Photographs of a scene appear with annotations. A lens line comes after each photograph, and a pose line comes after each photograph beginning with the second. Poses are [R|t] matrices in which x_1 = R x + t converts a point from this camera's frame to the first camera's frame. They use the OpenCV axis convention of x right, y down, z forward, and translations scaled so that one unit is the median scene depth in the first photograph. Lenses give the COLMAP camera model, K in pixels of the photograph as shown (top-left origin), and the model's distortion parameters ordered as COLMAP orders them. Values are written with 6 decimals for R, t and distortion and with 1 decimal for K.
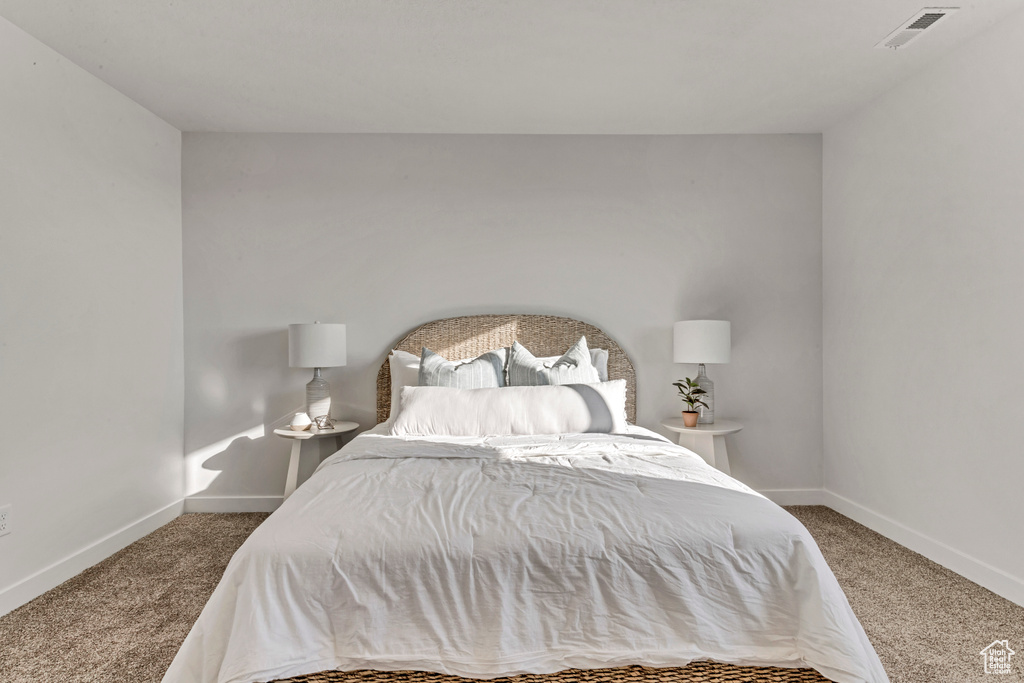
lens RADIAL K [[541.9, 0, 505.0], [0, 541.9, 334.4], [0, 0, 1]] dist [0.001223, 0.000478]
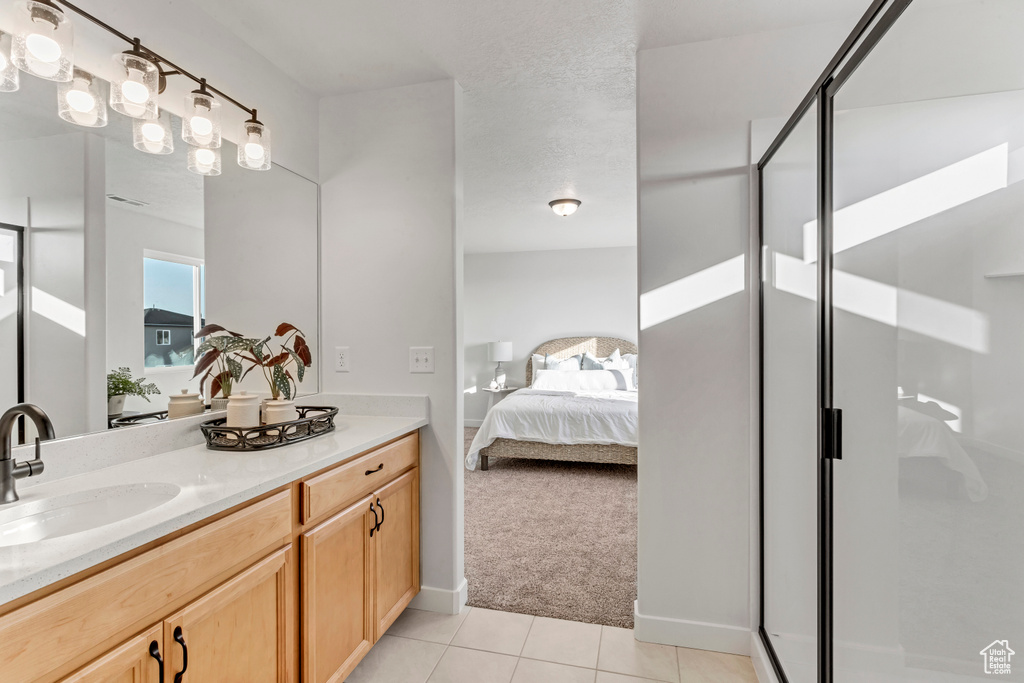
lens RADIAL K [[485.0, 0, 508.9], [0, 485.0, 338.2], [0, 0, 1]] dist [-0.000541, 0.001173]
pose [[0.964574, -0.002102, -0.263806, 0.275869], [0.005026, 0.999933, 0.010408, -0.068858], [0.263766, -0.011366, 0.964520, -1.168238]]
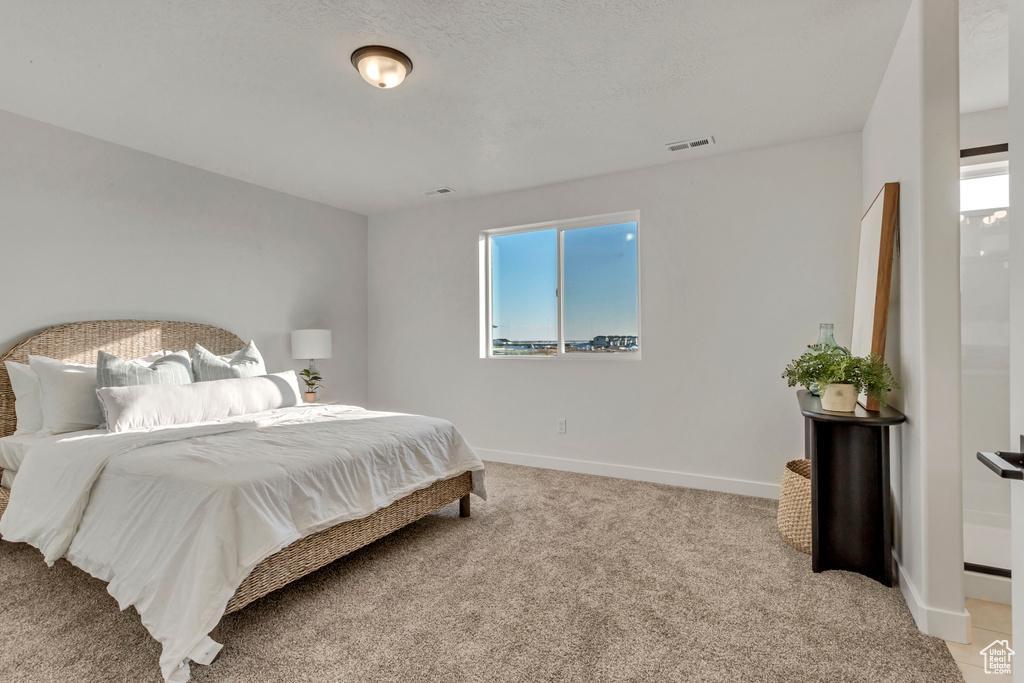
lens RADIAL K [[485.0, 0, 508.9], [0, 485.0, 338.2], [0, 0, 1]] dist [-0.000541, 0.001173]
pose [[0.508968, 0.006056, 0.860764, -0.638912], [-0.002616, 0.999982, -0.005489, 0.003643], [-0.860782, 0.000541, 0.508974, -0.159503]]
